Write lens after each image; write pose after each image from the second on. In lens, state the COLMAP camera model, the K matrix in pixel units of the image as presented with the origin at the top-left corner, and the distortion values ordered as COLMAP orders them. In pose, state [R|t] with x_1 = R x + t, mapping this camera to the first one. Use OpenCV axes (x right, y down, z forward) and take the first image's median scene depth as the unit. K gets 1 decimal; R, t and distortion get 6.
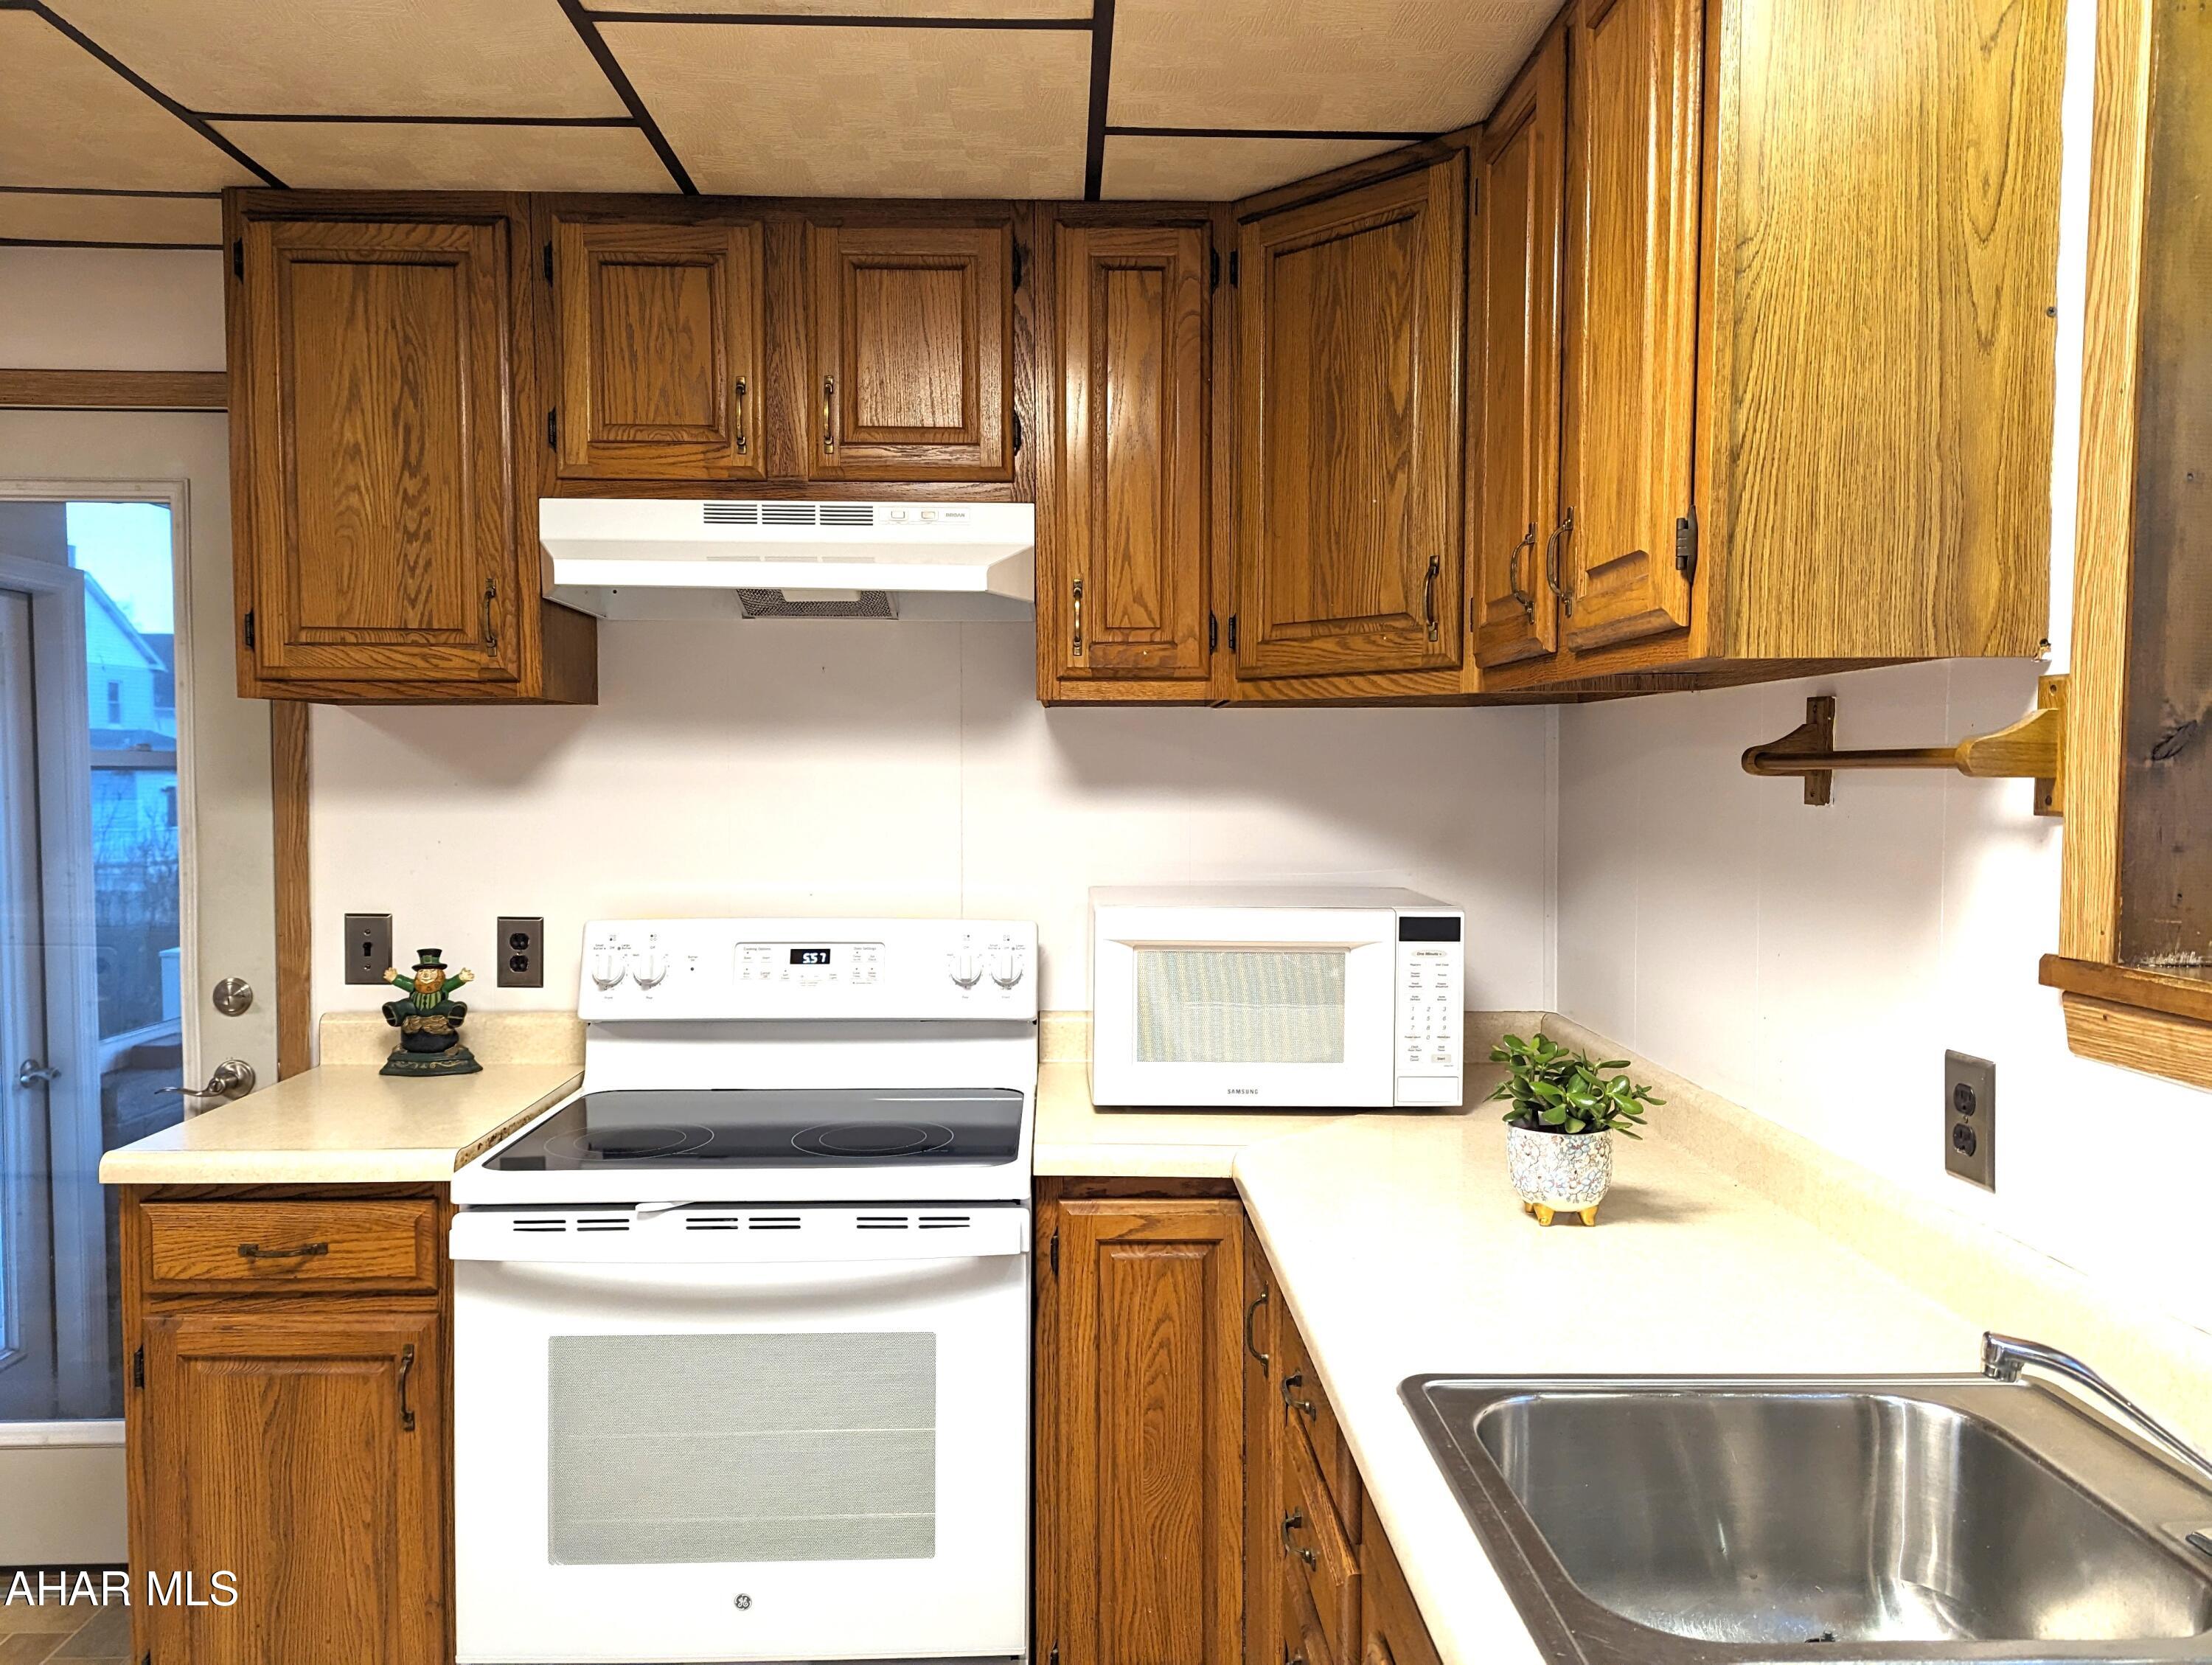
lens RADIAL K [[1557.9, 0, 1106.9], [0, 1557.9, 843.0], [0, 0, 1]] dist [0.065170, -0.056067]
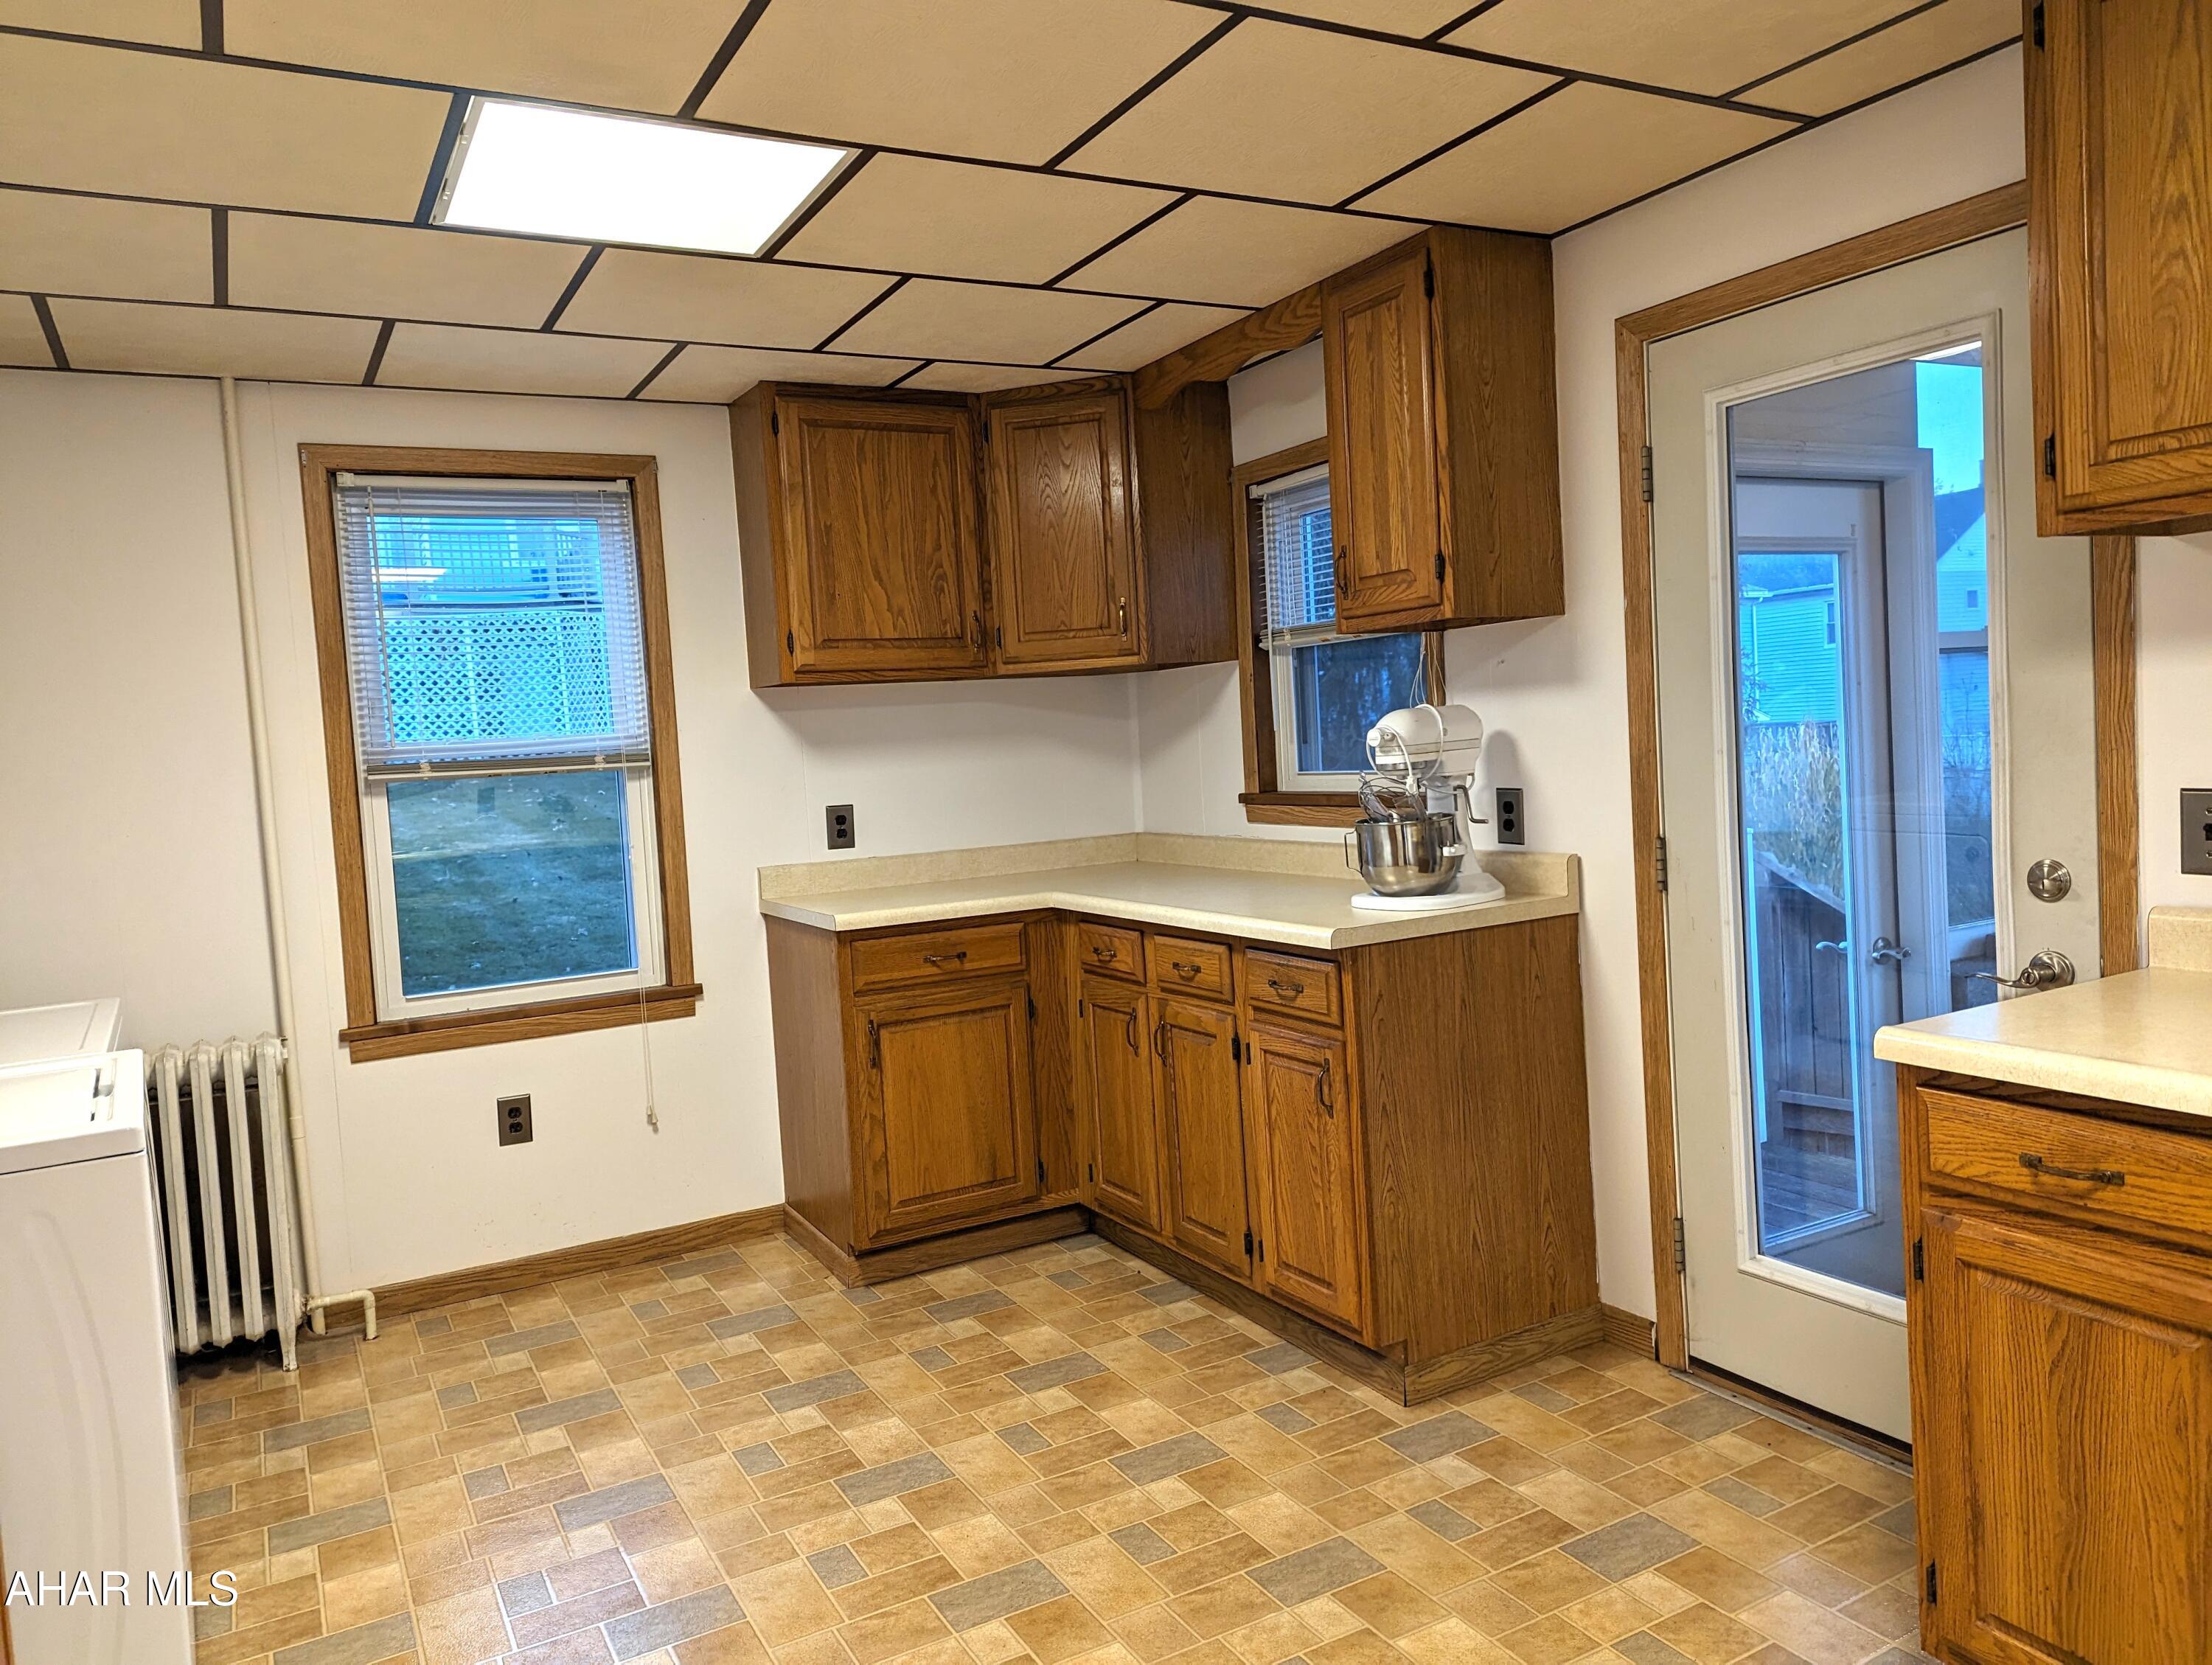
lens RADIAL K [[1557.9, 0, 1094.1], [0, 1557.9, 823.3], [0, 0, 1]] dist [0.065170, -0.056067]
pose [[0.452593, 0.021817, -0.891450, 0.001320], [0.020703, 0.999174, 0.034964, 0.028145], [0.891477, -0.034280, 0.451767, 0.144684]]
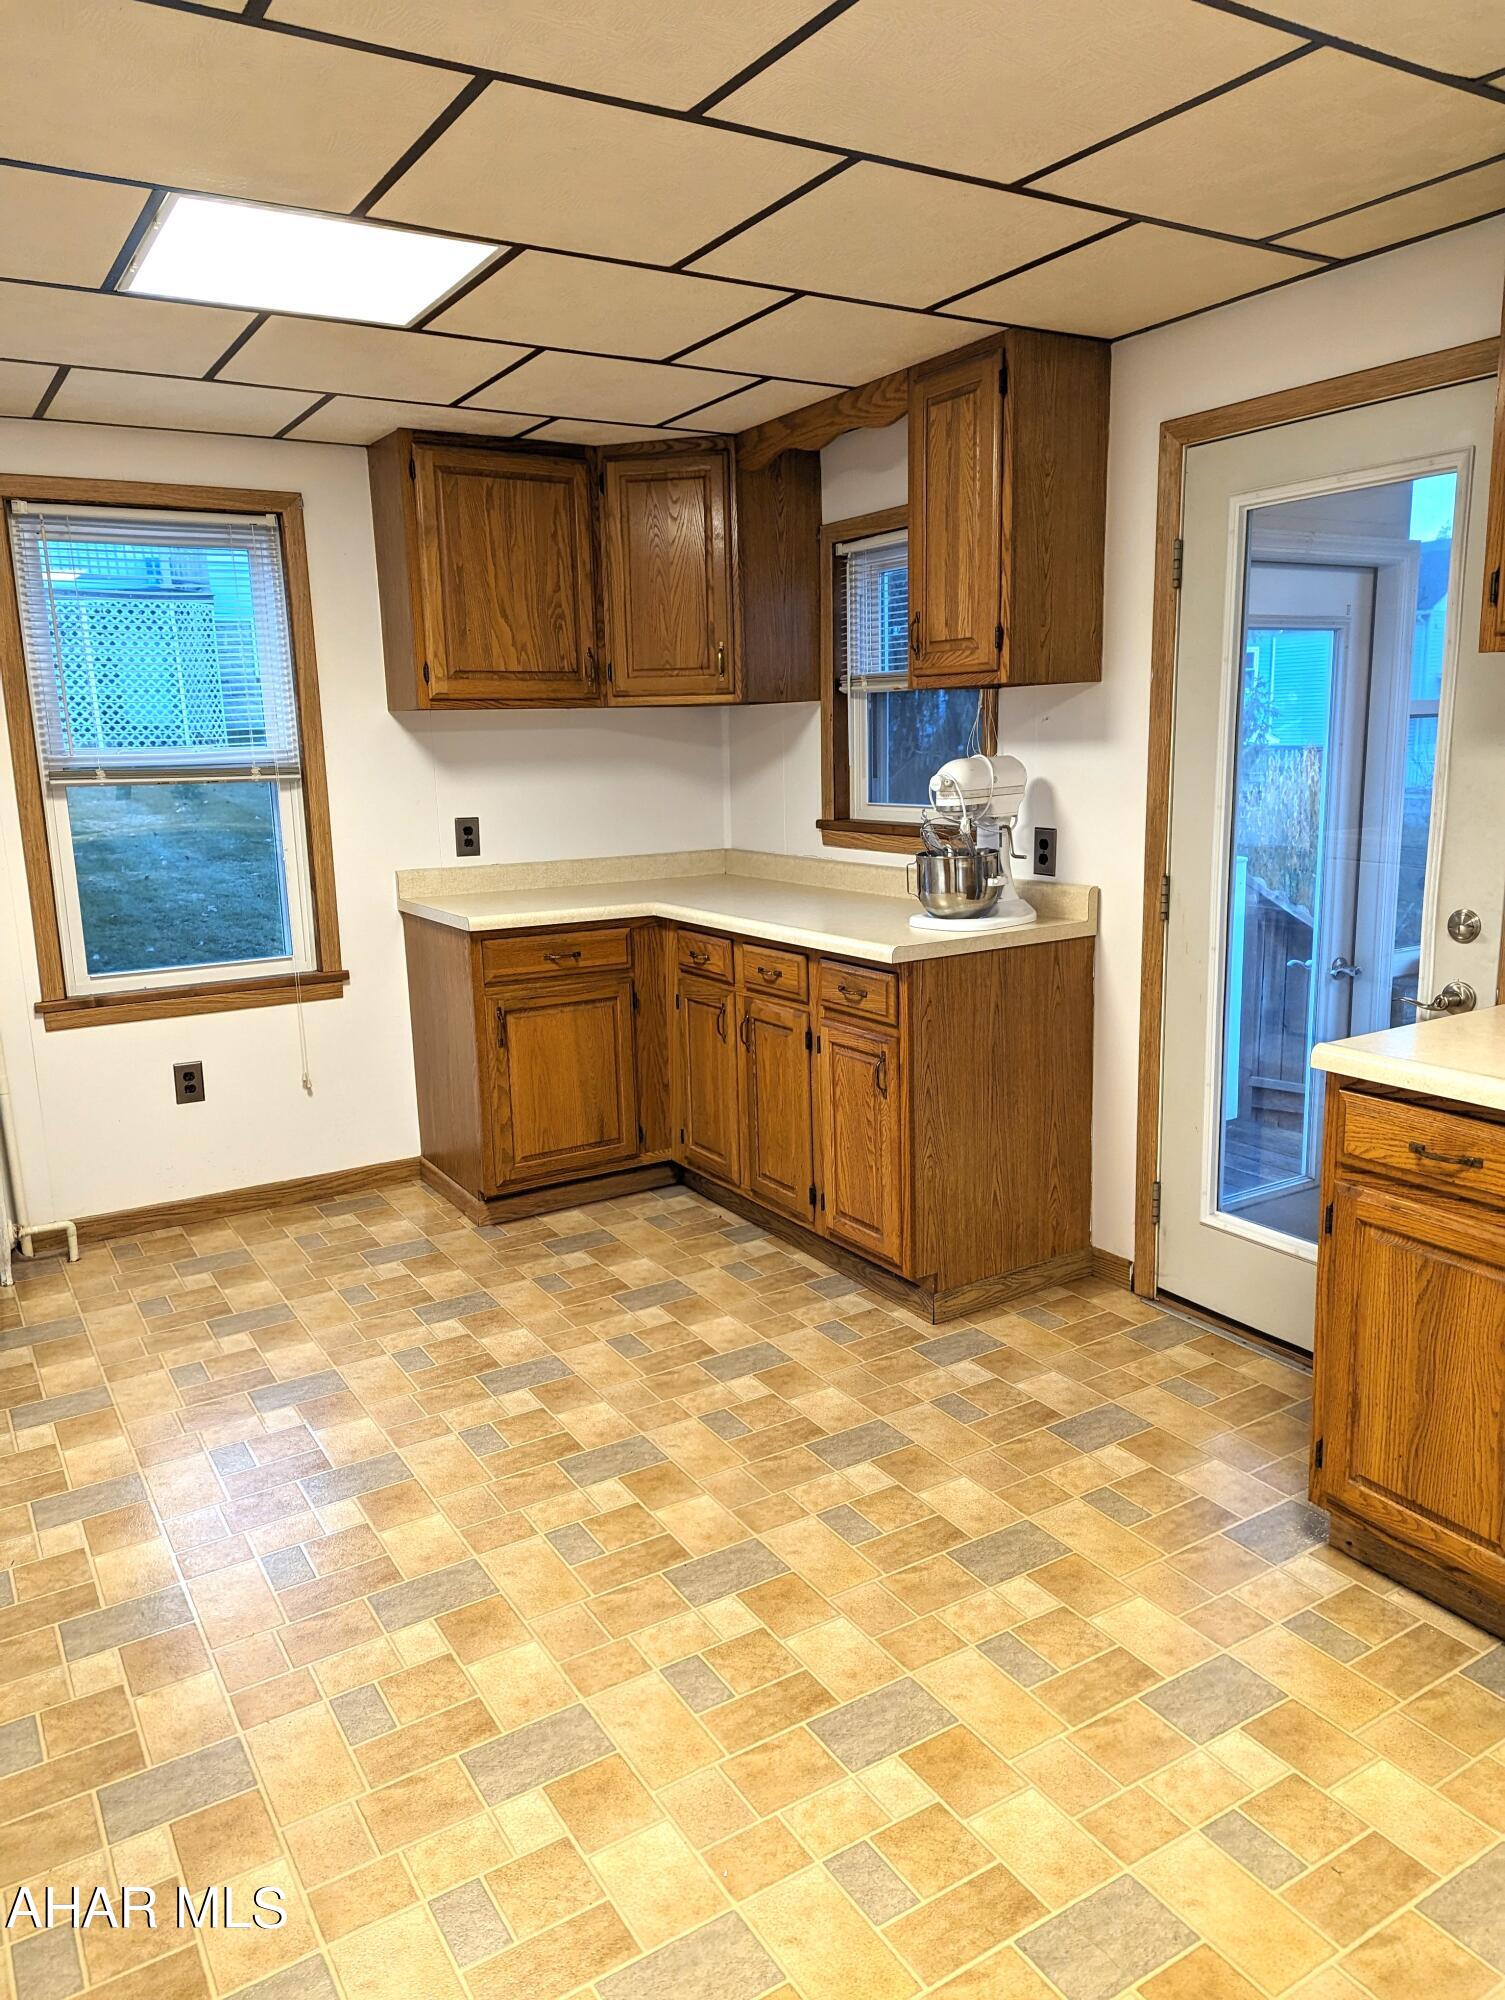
lens RADIAL K [[1405.4, 0, 746.9], [0, 1405.4, 1011.3], [0, 0, 1]] dist [0.062790, -0.047543]
pose [[0.498121, 0.154316, -0.853266, 0.082375], [-0.011869, 0.985158, 0.171240, -0.012837], [0.867026, -0.075171, 0.492559, 0.071564]]
